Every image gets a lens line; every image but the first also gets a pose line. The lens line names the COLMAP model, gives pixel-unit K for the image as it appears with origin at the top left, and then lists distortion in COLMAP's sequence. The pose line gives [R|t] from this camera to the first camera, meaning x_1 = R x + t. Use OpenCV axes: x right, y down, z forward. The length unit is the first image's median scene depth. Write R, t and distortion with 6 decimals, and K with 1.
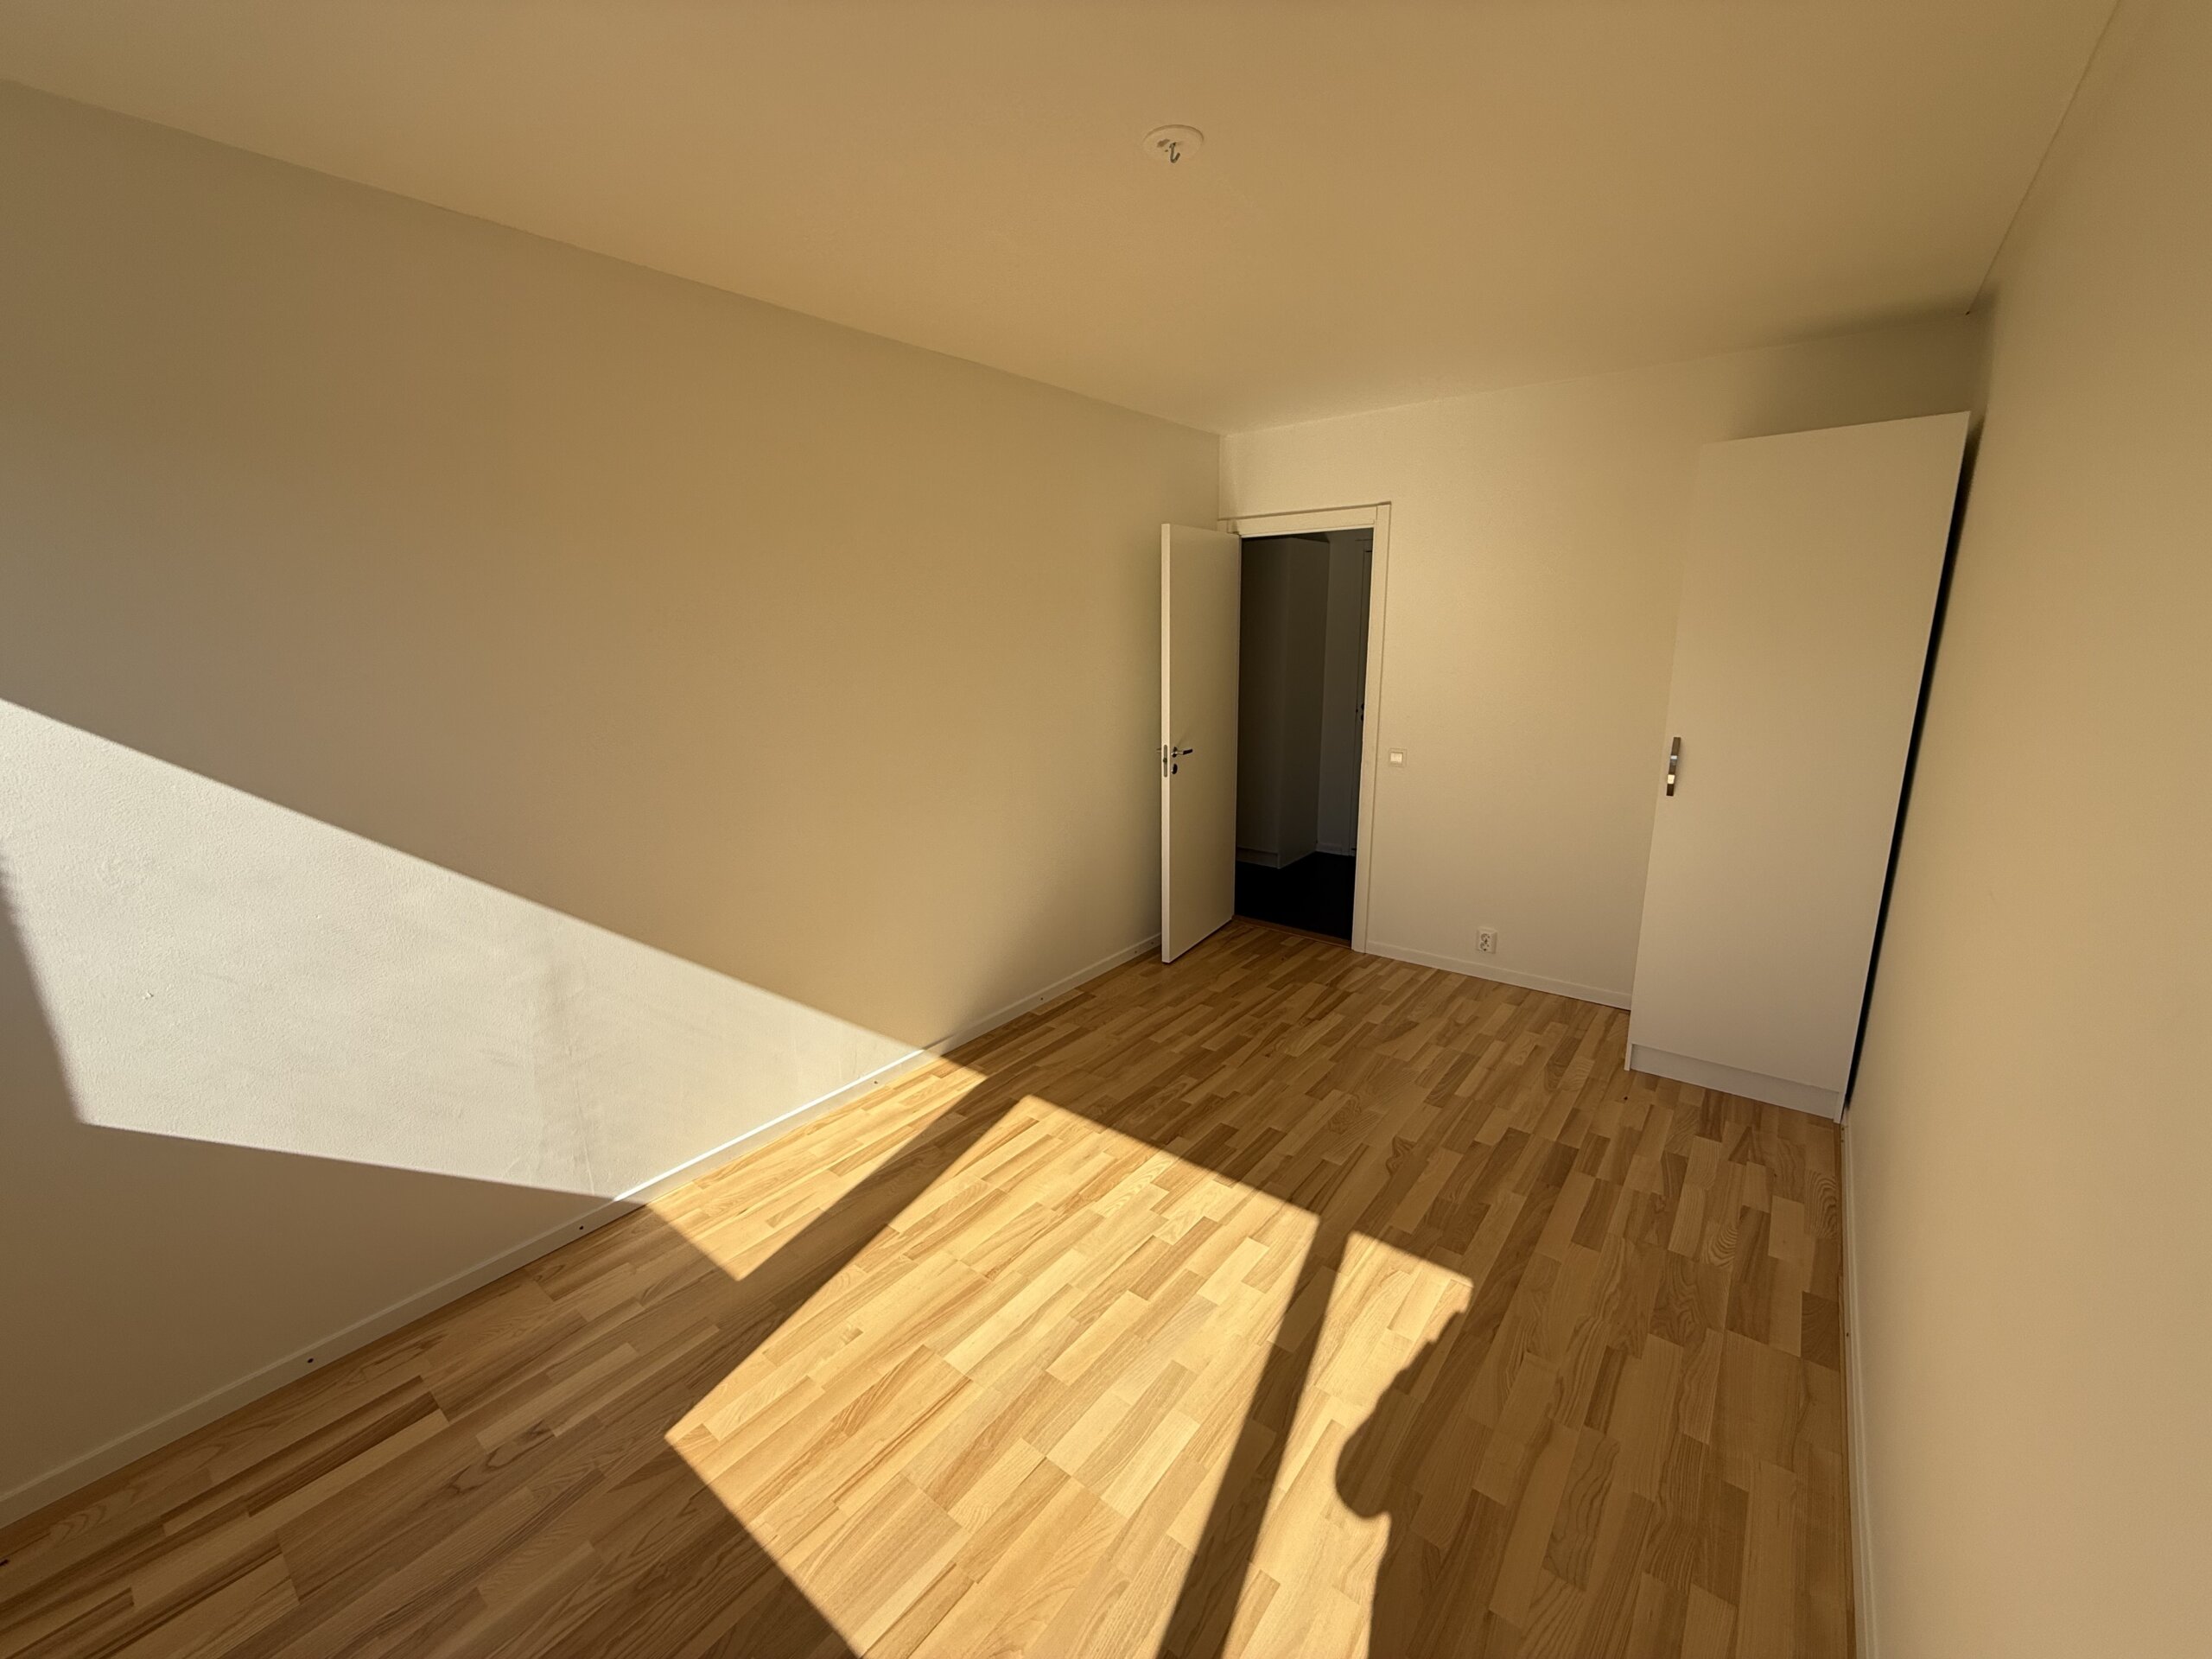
lens RADIAL K [[881.1, 0, 1106.0], [0, 881.1, 829.5], [0, 0, 1]] dist [-0.000220, 0.000036]
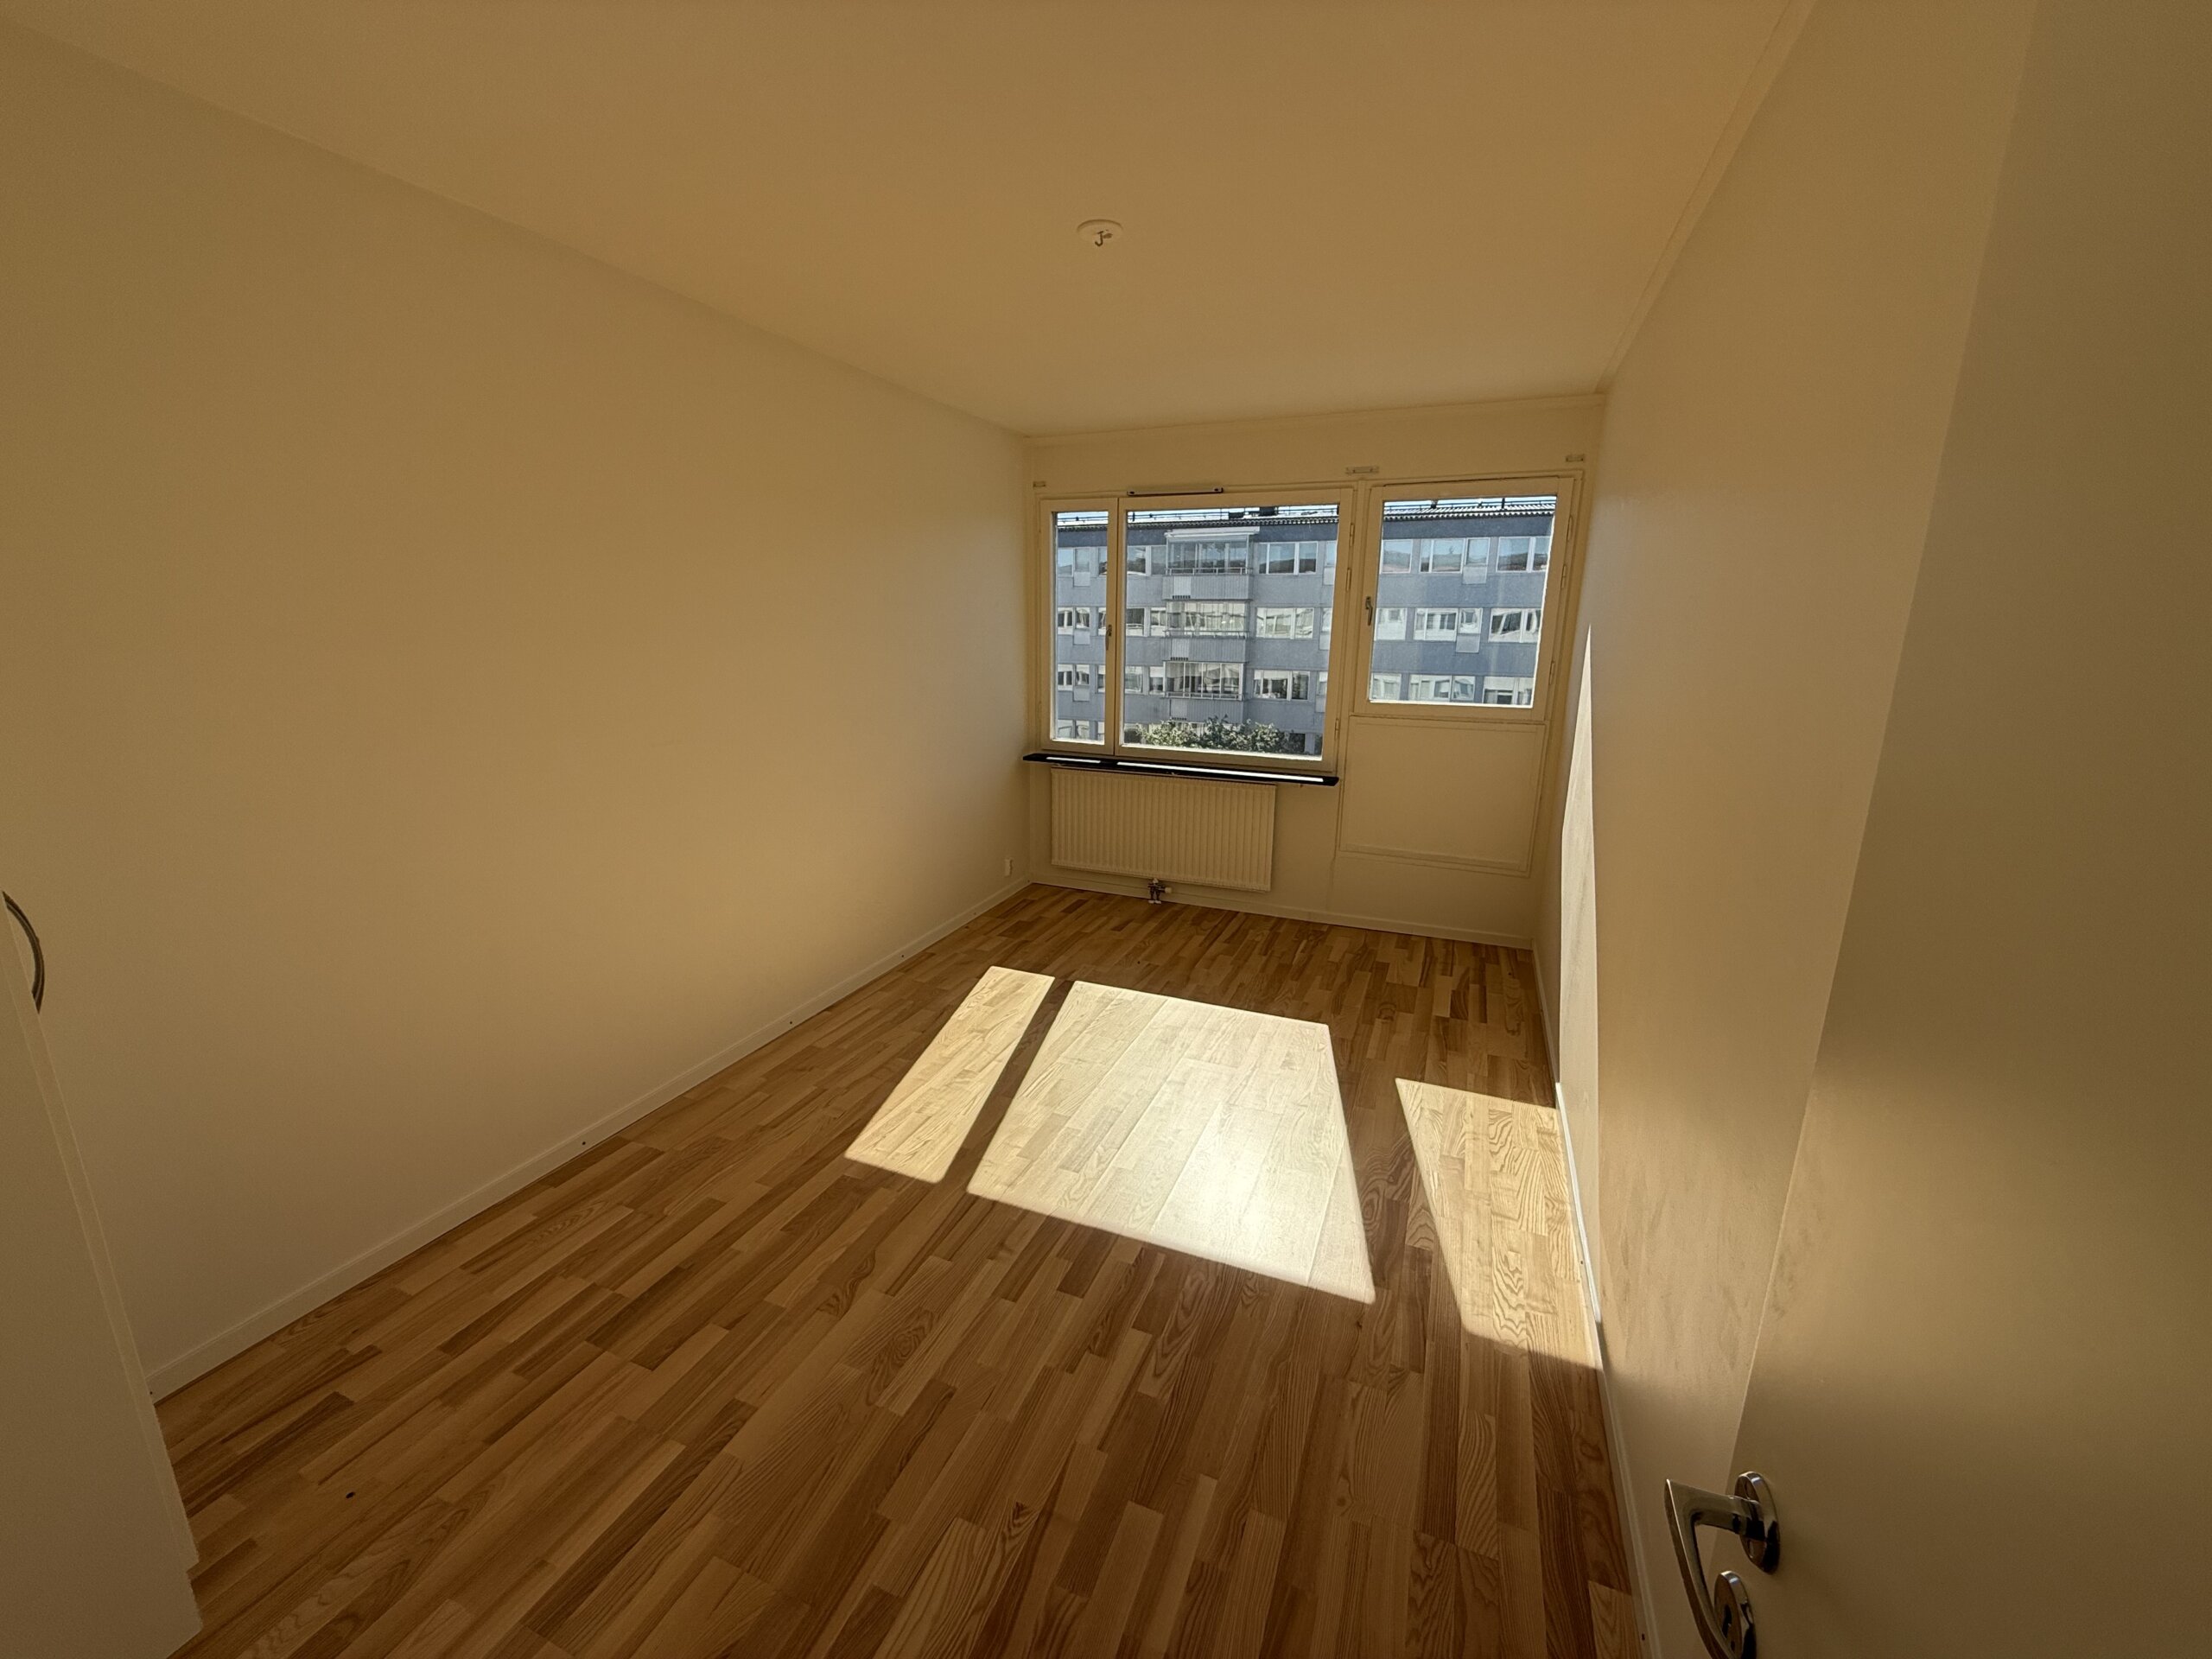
lens RADIAL K [[881.1, 0, 1106.0], [0, 881.1, 829.5], [0, 0, 1]] dist [-0.000220, 0.000036]
pose [[-0.961730, 0.072803, -0.264151, 0.297460], [-0.054472, 0.894011, 0.444722, -0.352271], [0.268531, 0.442091, -0.855831, 1.575426]]
